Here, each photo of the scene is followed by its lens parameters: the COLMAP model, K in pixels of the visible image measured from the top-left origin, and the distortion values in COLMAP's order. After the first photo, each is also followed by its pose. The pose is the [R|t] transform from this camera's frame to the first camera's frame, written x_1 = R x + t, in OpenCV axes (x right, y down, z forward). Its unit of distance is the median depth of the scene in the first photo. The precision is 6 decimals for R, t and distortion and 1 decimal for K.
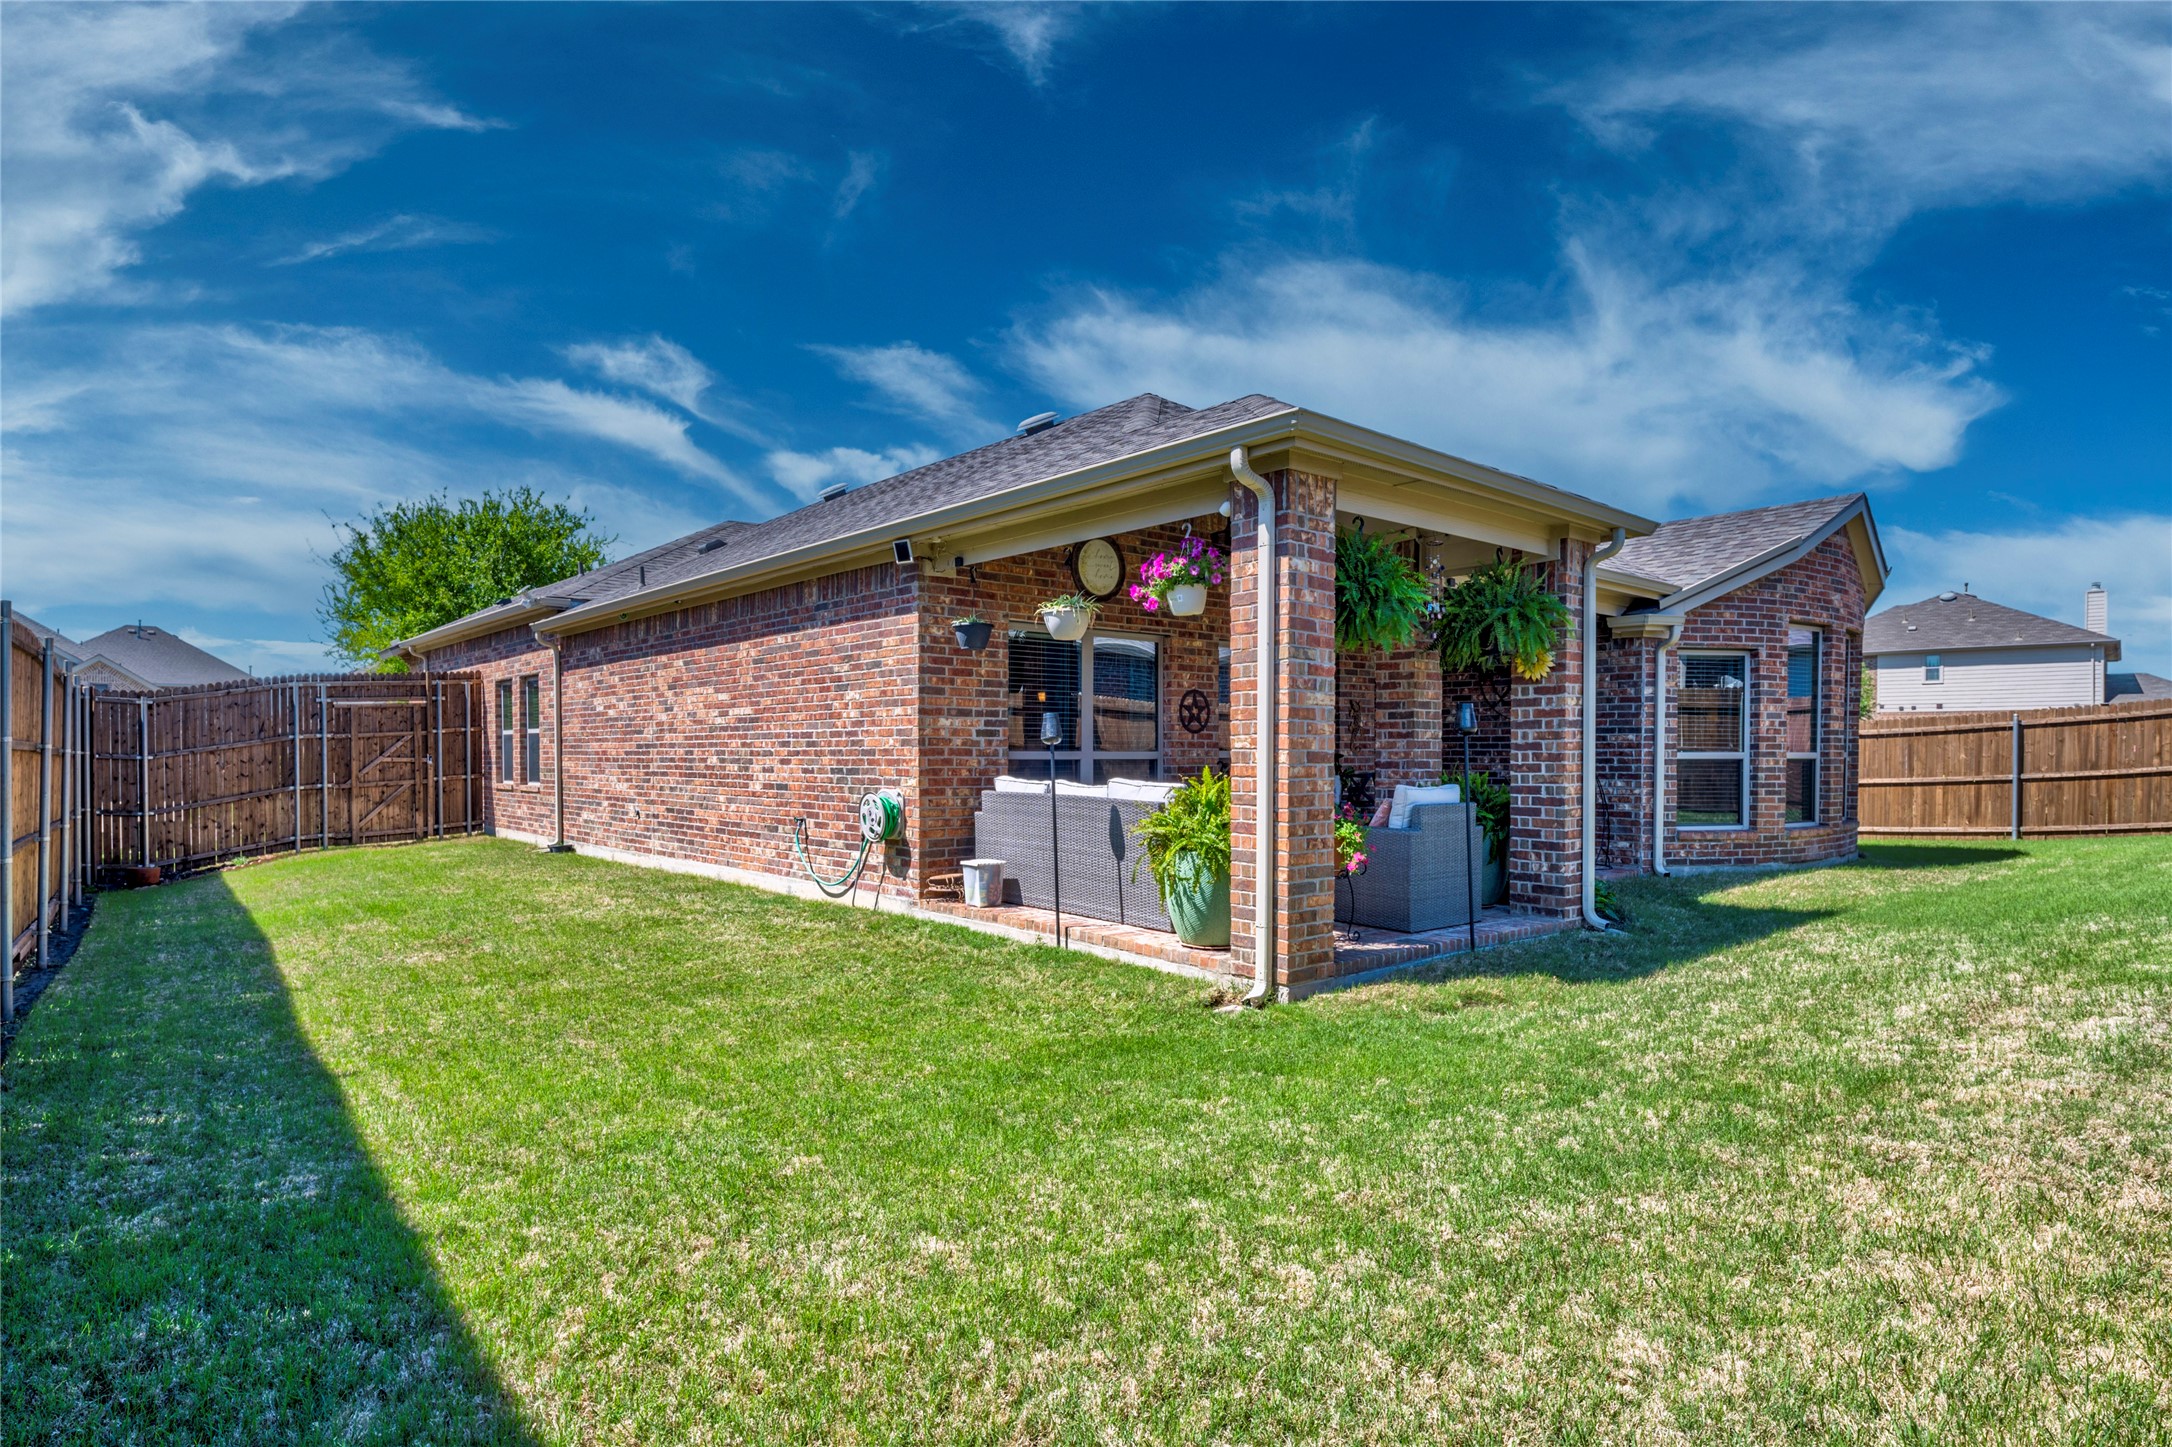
lens RADIAL K [[1162.9, 0, 1101.4], [0, 1162.9, 733.4], [0, 0, 1]] dist [0.004912, -0.000175]
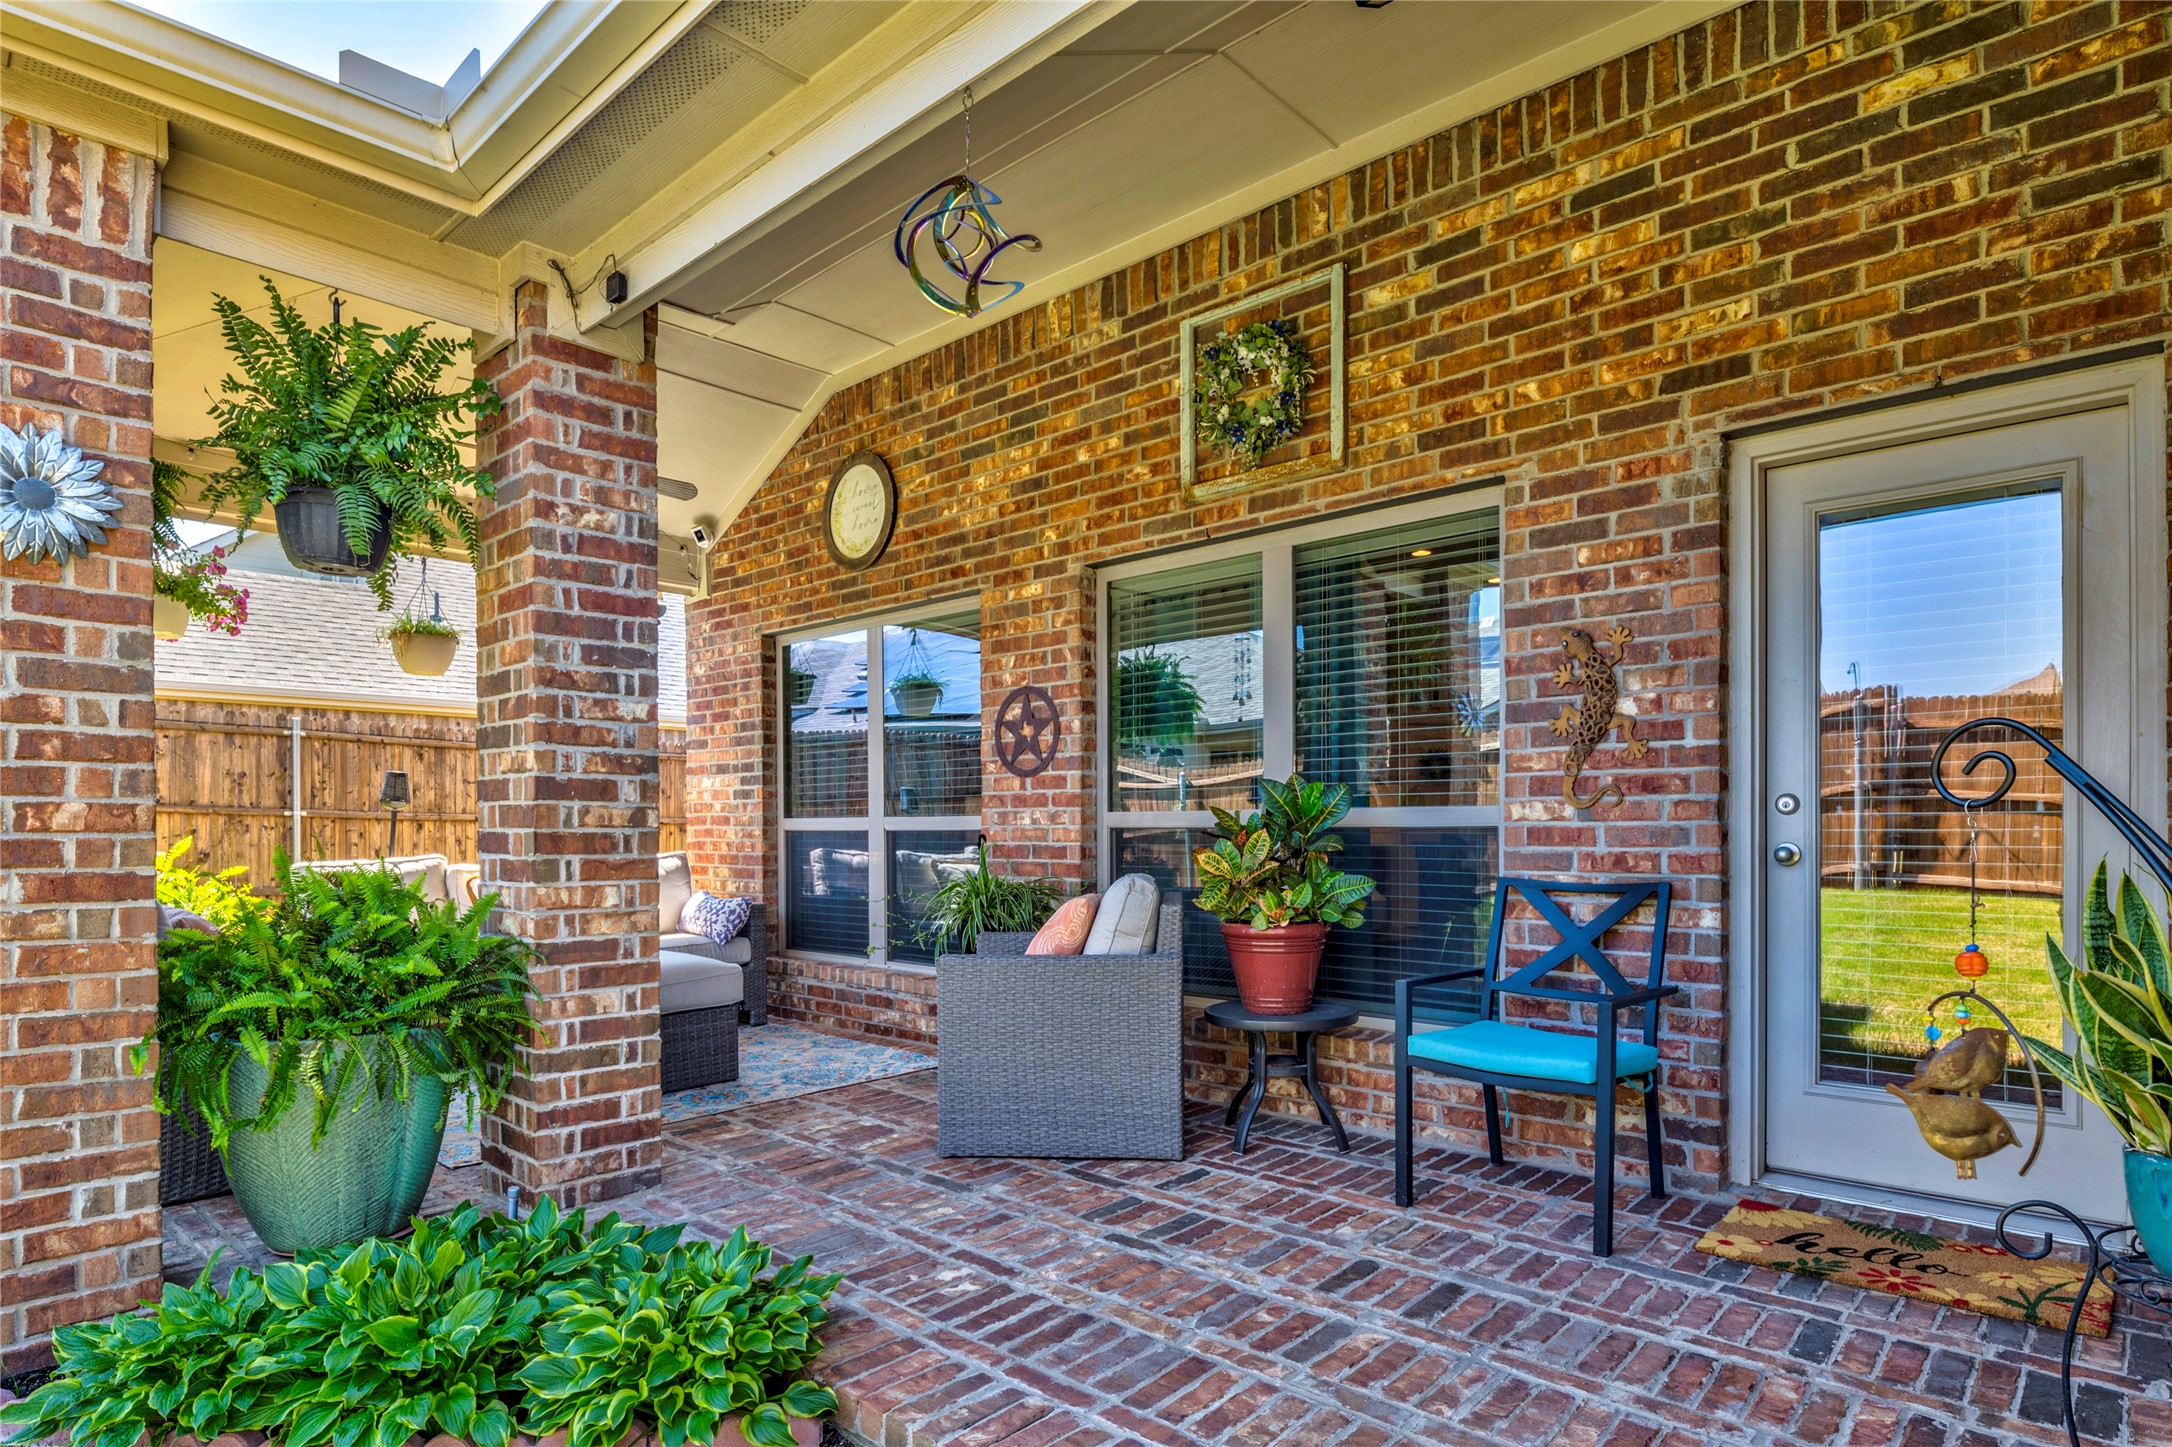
lens RADIAL K [[1162.9, 0, 1061.3], [0, 1162.9, 824.7], [0, 0, 1]] dist [0.004912, -0.000175]
pose [[0.097948, -0.006486, -0.995170, 0.559585], [0.016624, 0.999850, -0.004880, 0.022224], [0.995053, -0.016065, 0.098041, 0.962887]]
